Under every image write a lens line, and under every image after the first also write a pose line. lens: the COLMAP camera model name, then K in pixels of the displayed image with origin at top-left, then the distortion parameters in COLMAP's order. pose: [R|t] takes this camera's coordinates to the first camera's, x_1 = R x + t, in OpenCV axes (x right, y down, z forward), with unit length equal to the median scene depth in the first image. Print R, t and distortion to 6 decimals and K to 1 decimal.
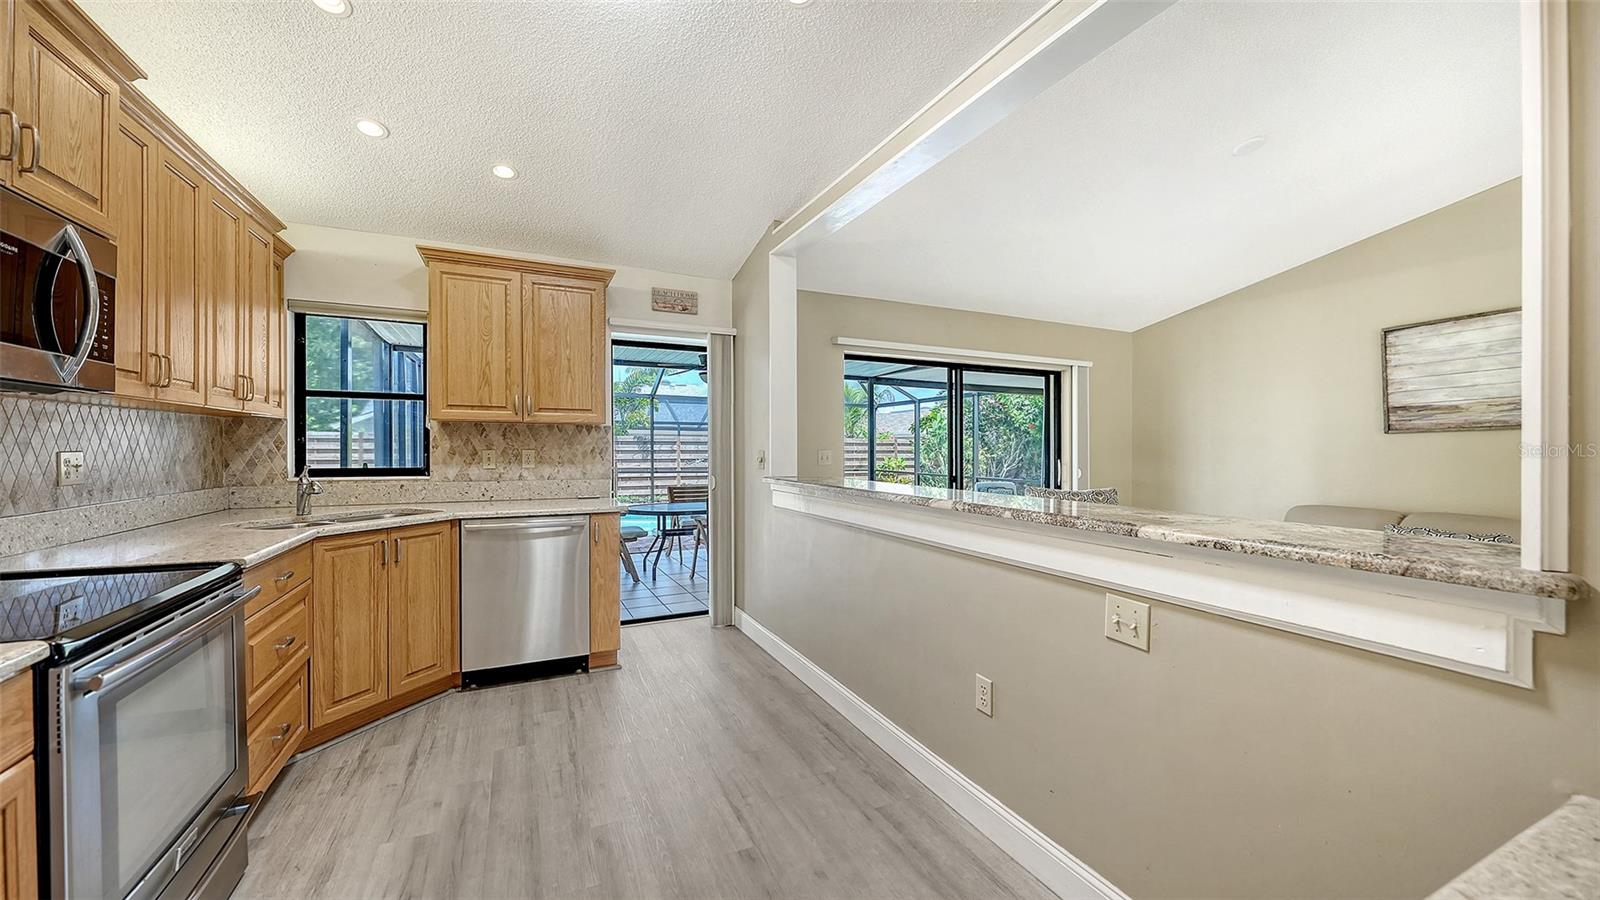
lens RADIAL K [[588.7, 0, 801.3], [0, 588.7, 454.0], [0, 0, 1]] dist [0.008831, 0.000089]
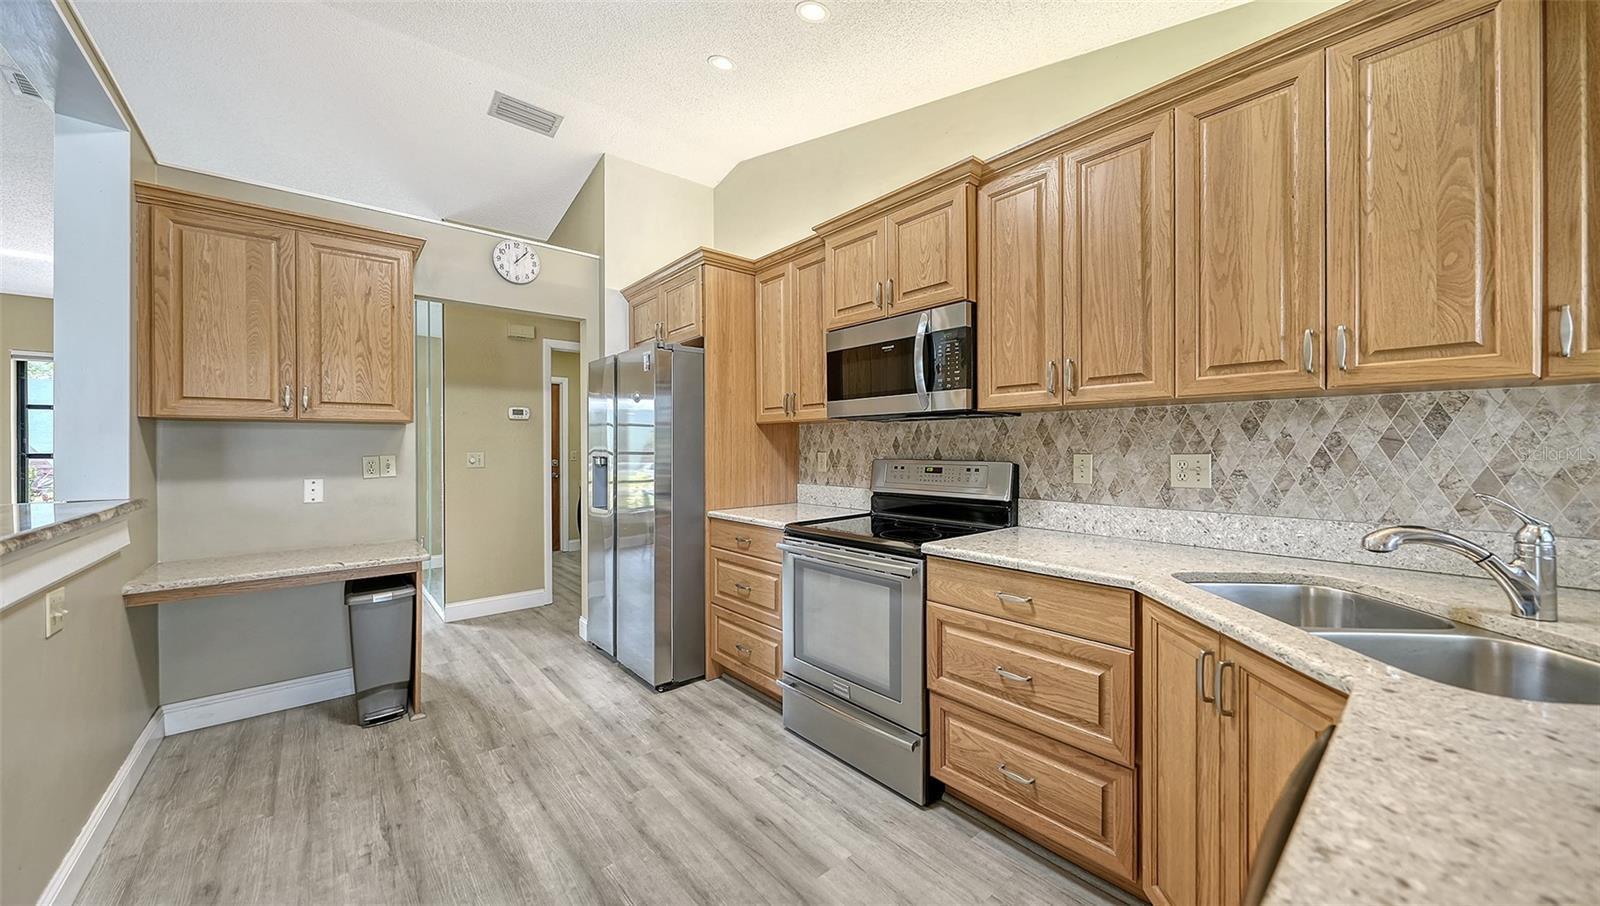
lens RADIAL K [[563.1, 0, 808.4], [0, 563.1, 449.4], [0, 0, 1]] dist [-0.001260, -0.000045]
pose [[-0.965215, 0.005794, -0.261392, -0.310344], [0.003188, 0.999941, 0.010395, -0.016745], [0.261436, 0.009201, -0.965177, 1.451700]]
